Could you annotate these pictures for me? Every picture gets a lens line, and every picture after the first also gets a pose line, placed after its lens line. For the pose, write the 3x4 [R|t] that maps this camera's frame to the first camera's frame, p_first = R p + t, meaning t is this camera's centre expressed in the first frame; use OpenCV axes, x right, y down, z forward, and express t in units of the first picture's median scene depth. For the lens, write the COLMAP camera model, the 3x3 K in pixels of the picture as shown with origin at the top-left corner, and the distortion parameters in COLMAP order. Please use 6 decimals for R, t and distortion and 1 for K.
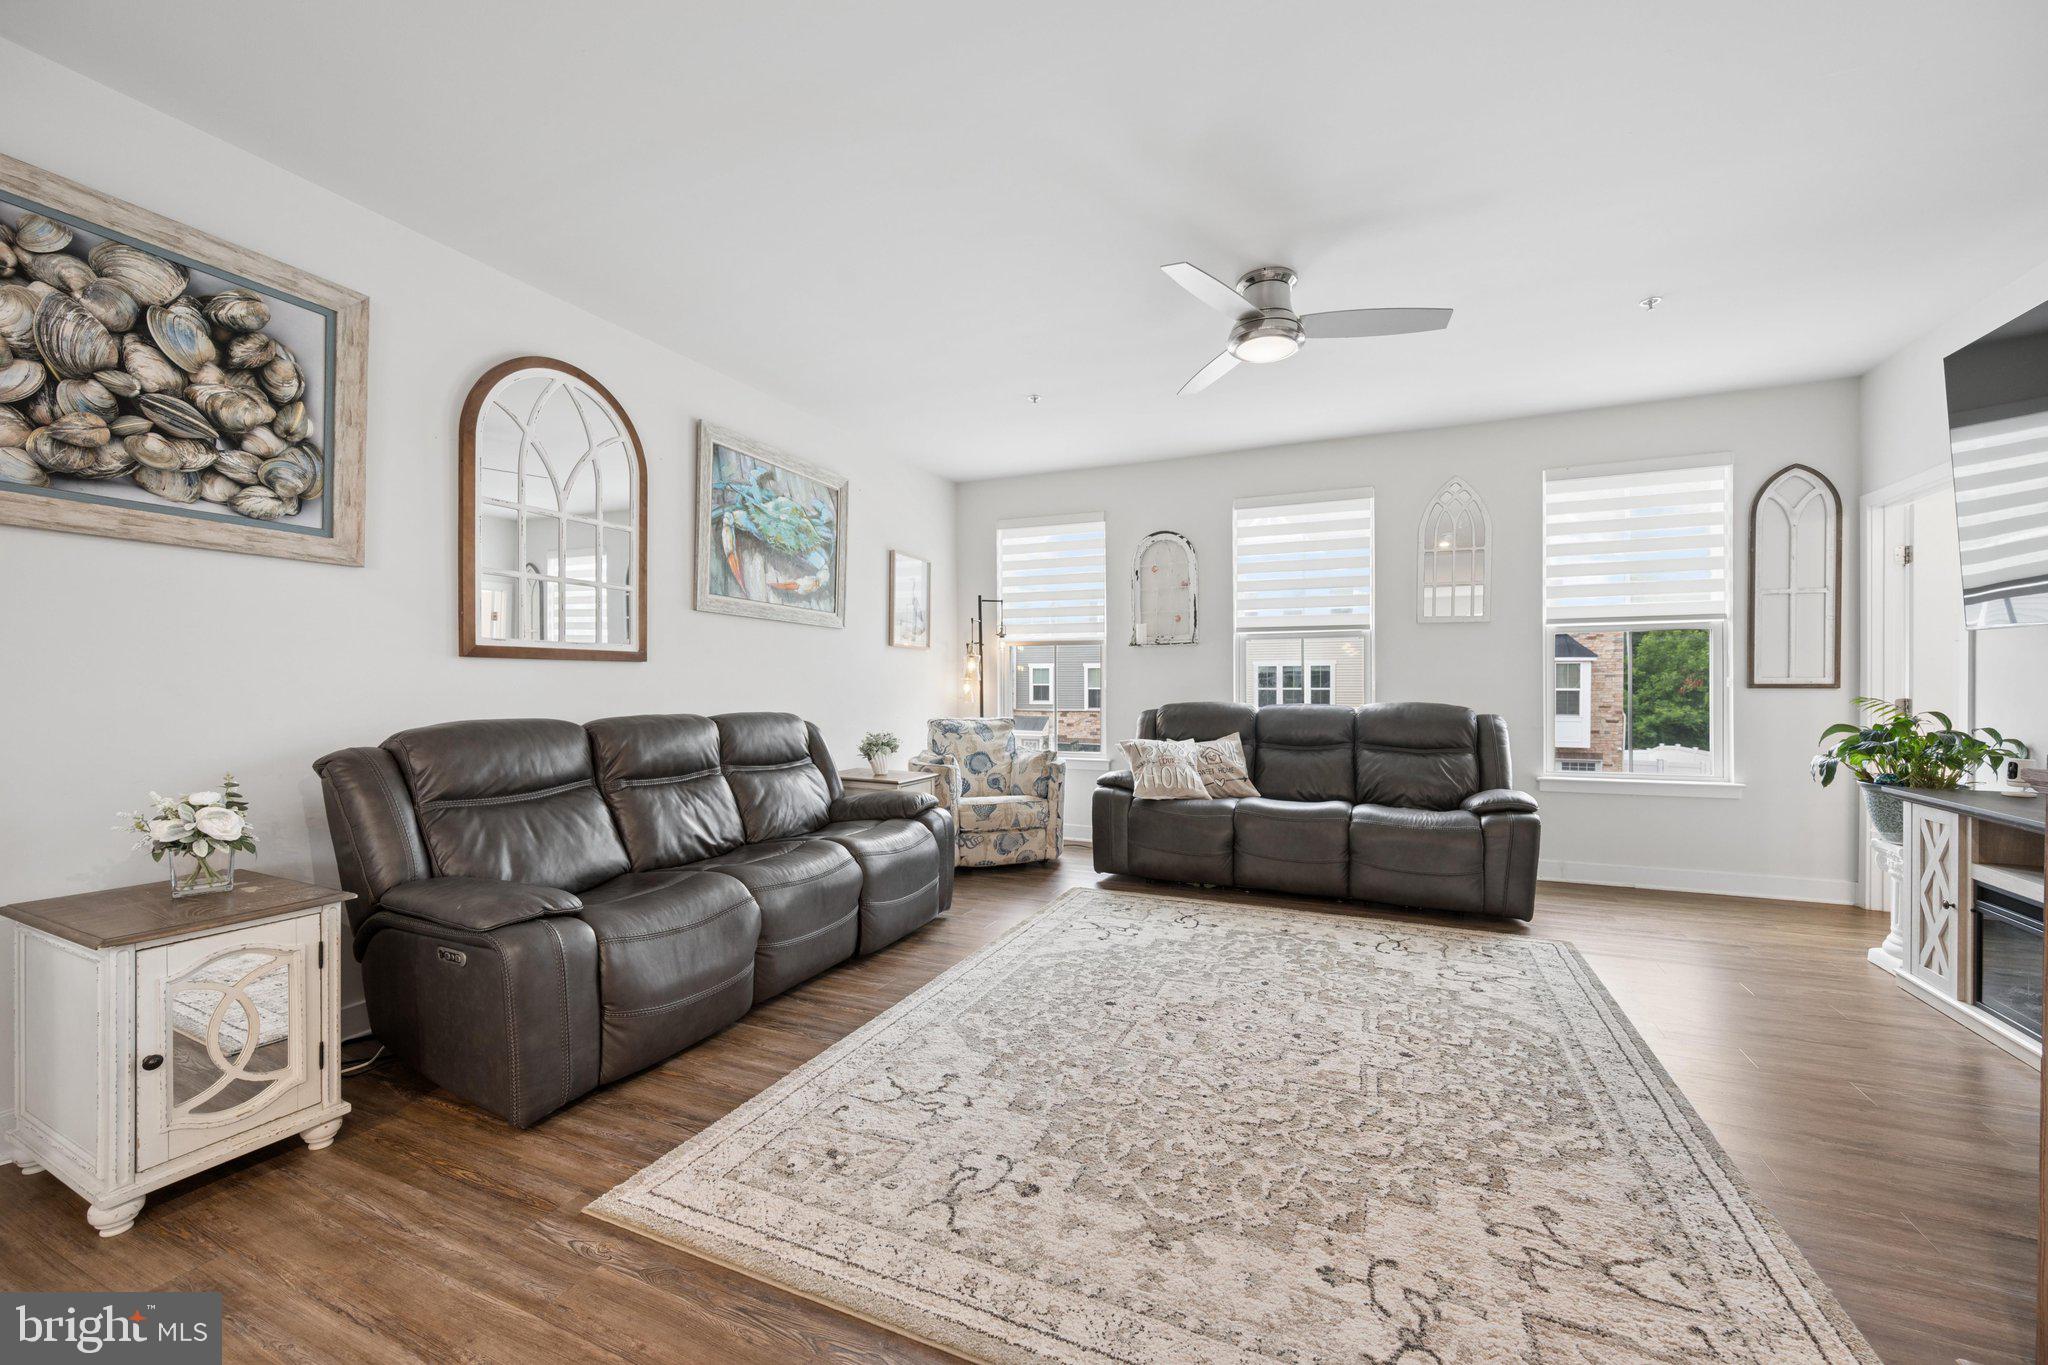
lens RADIAL K [[801.2, 0, 1022.5], [0, 801.2, 687.0], [0, 0, 1]] dist [-0.001484, -0.000101]
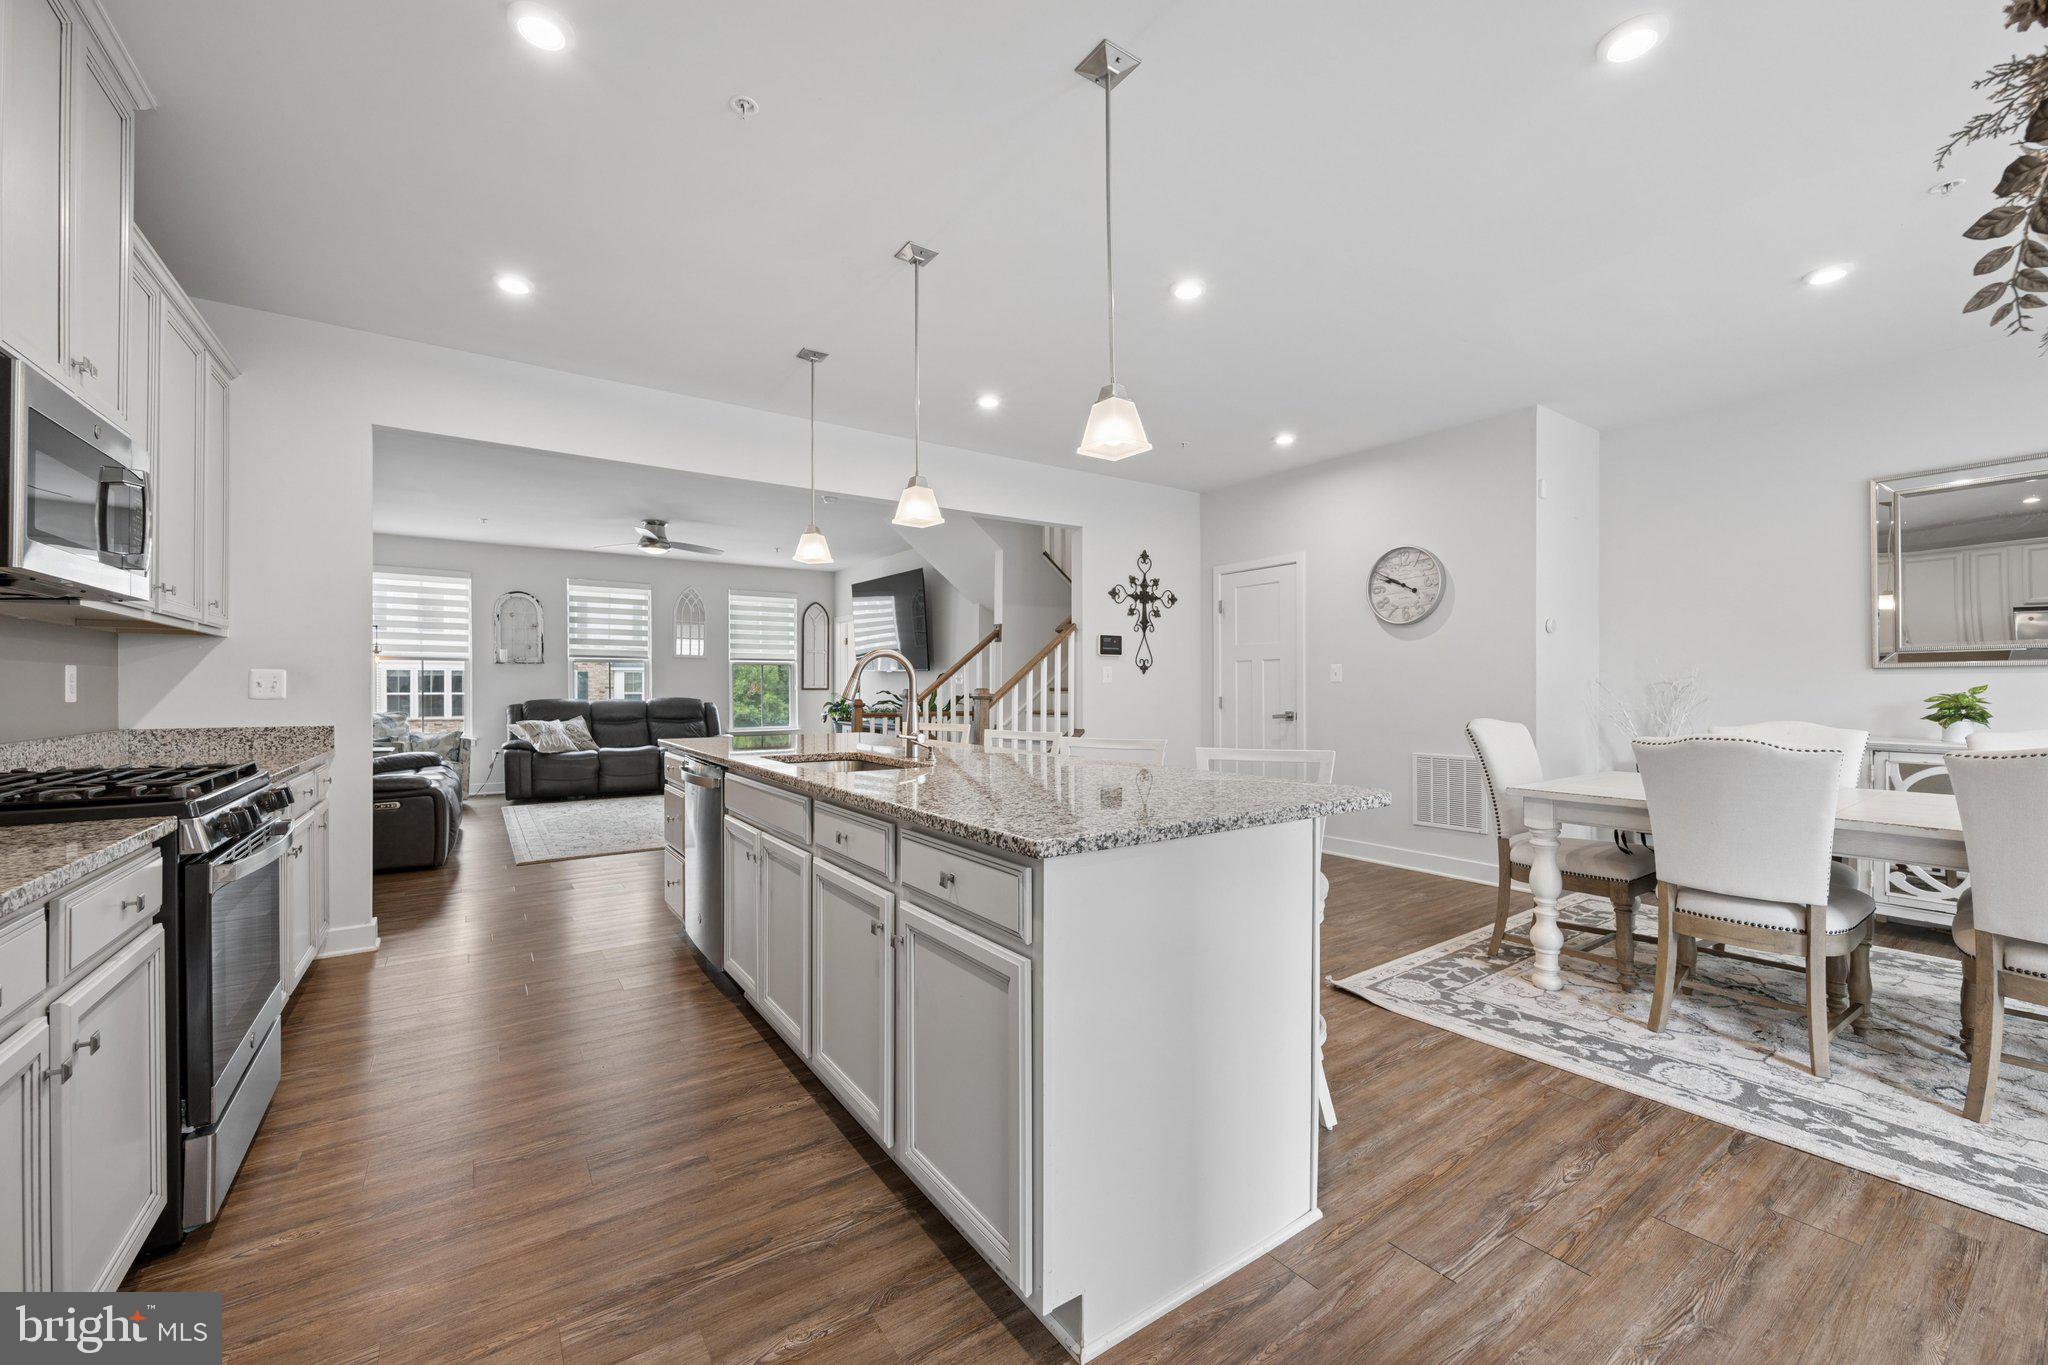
lens RADIAL K [[801.3, 0, 1026.4], [0, 801.3, 681.4], [0, 0, 1]] dist [-0.000914, 0.000116]
pose [[0.515694, 0.007115, 0.856743, -1.019155], [0.004241, 0.999932, -0.010857, 0.007133], [-0.856762, 0.009232, 0.515629, -1.036033]]
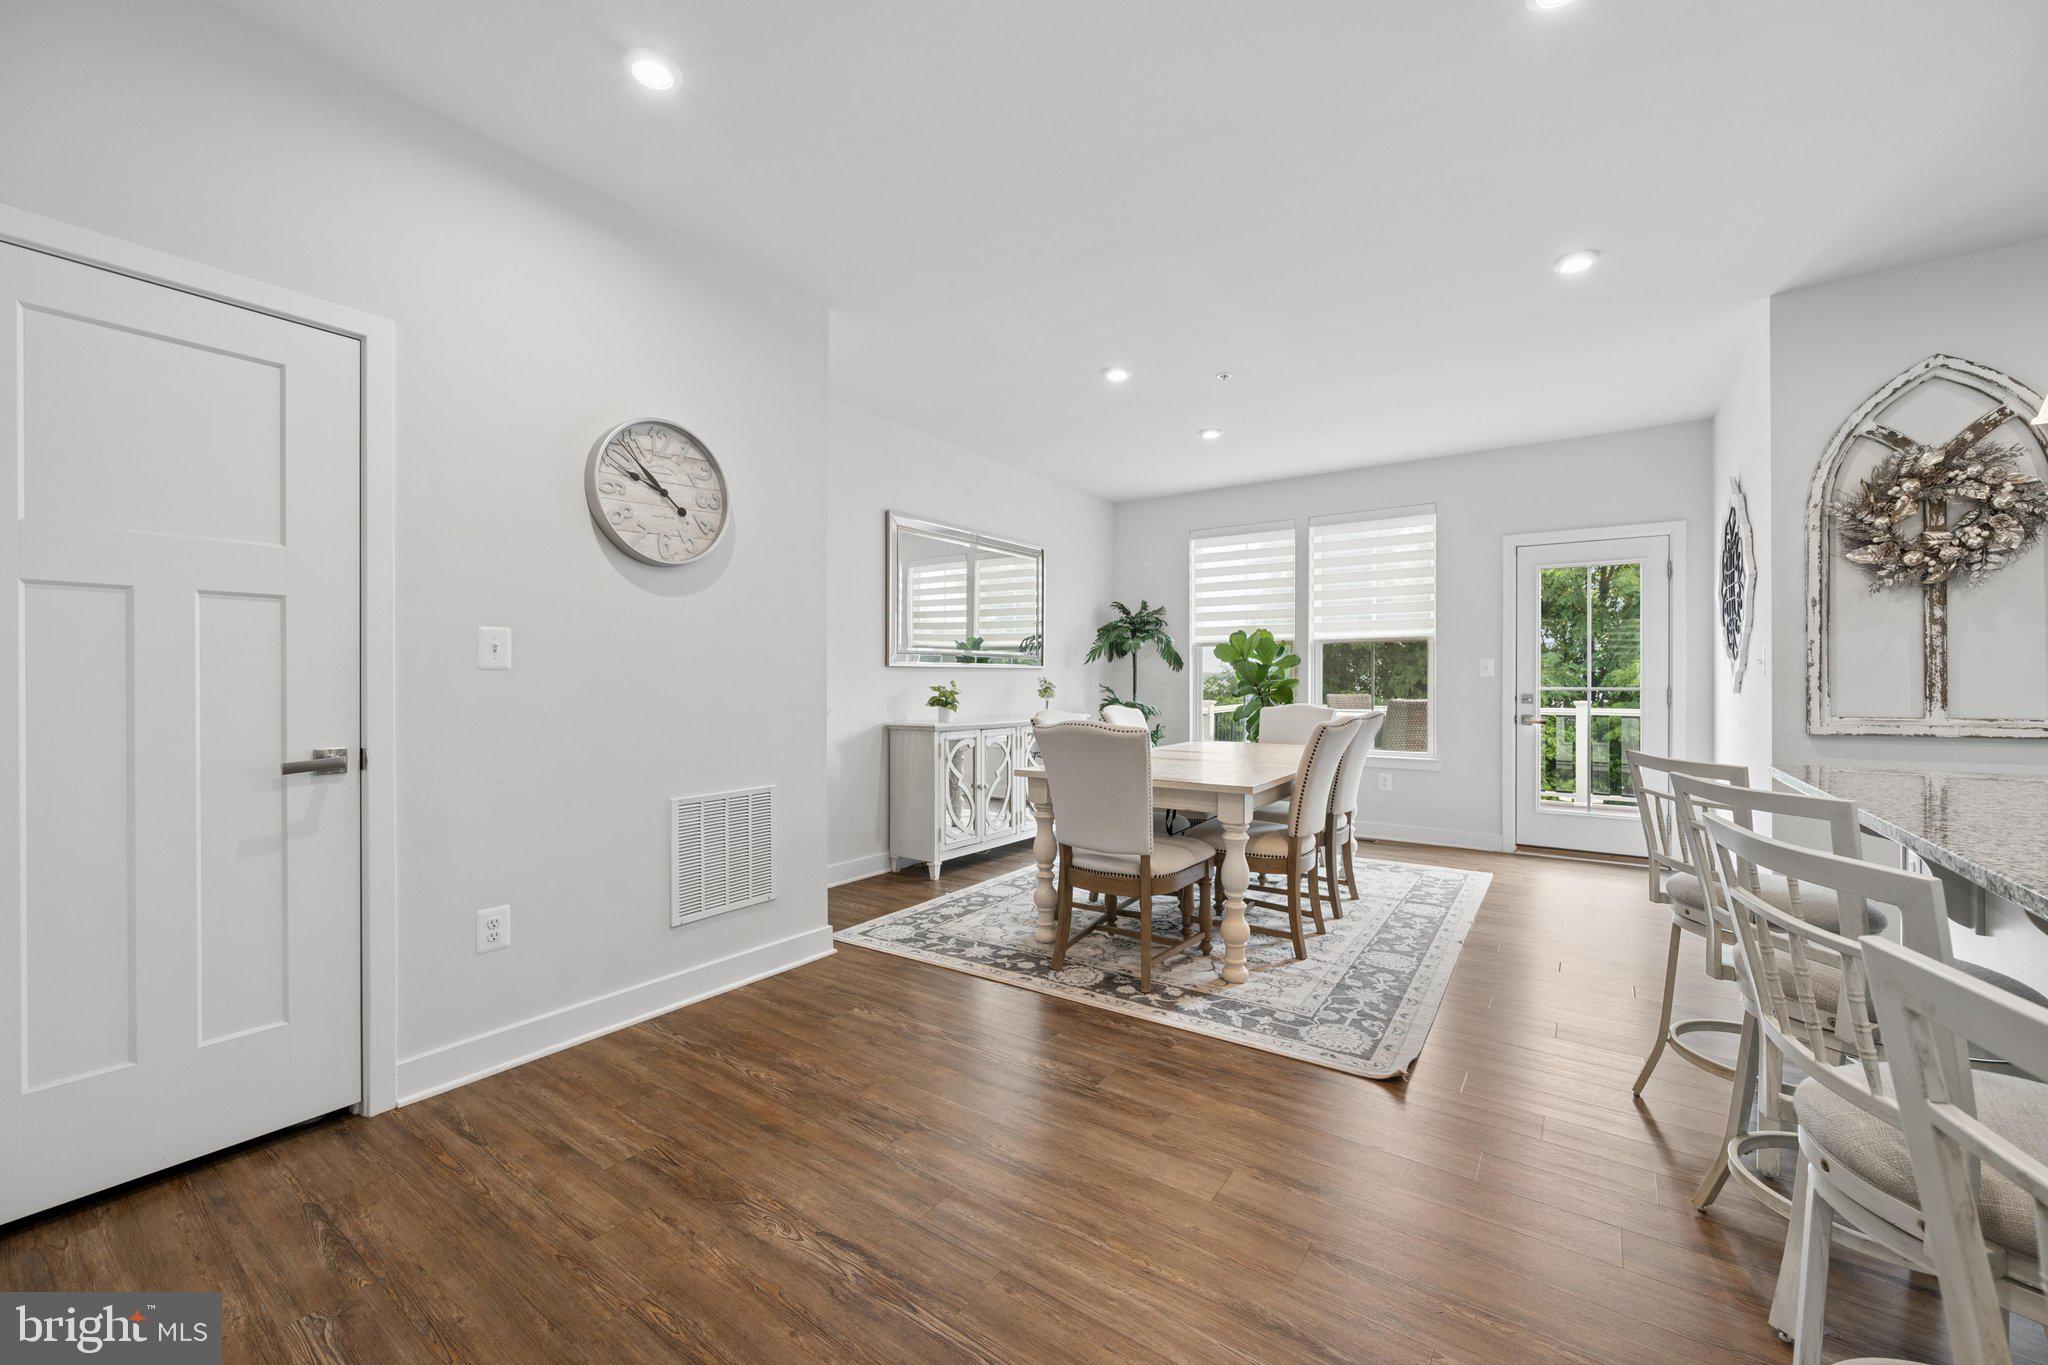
lens RADIAL K [[801.3, 0, 1026.4], [0, 801.3, 681.4], [0, 0, 1]] dist [-0.000914, 0.000116]
pose [[-0.982048, -0.001272, 0.188629, 0.026761], [-0.000474, 0.999991, 0.004272, 0.001884], [-0.188633, 0.004106, -0.982039, -0.207792]]
